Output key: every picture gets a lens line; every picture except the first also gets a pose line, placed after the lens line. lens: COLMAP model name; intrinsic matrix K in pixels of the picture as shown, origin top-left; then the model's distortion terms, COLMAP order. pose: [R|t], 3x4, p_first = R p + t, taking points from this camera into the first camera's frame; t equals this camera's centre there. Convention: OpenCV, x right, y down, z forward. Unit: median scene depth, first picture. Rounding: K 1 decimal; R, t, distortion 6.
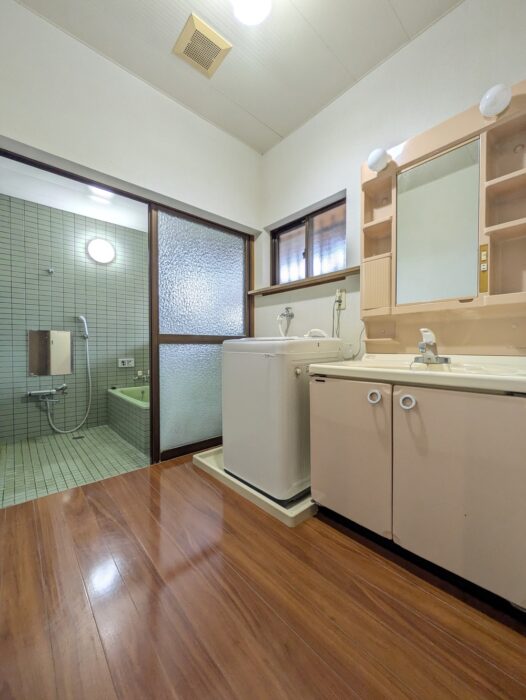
lens RADIAL K [[278.0, 0, 262.1], [0, 278.0, 349.7], [0, 0, 1]] dist [-0.001584, -0.000367]
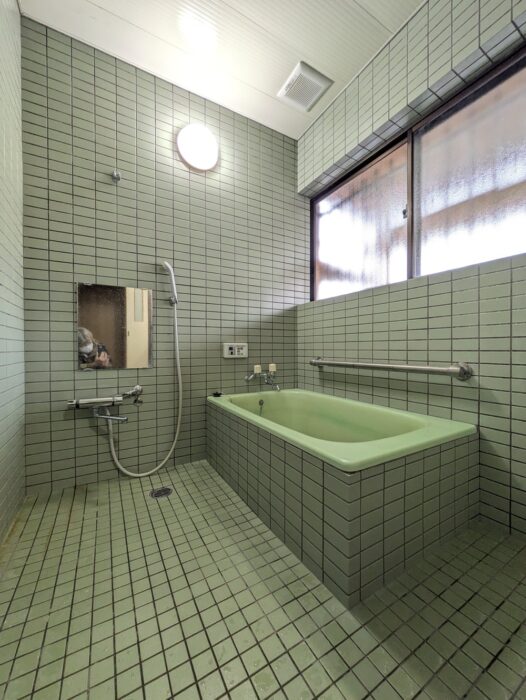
lens RADIAL K [[278.0, 0, 264.2], [0, 278.0, 349.6], [0, 0, 1]] dist [-0.001584, -0.000367]
pose [[0.977975, -0.002202, -0.208709, -0.345745], [0.000325, 0.999959, -0.009029, 0.056622], [0.208721, 0.008762, 0.977936, 0.503530]]
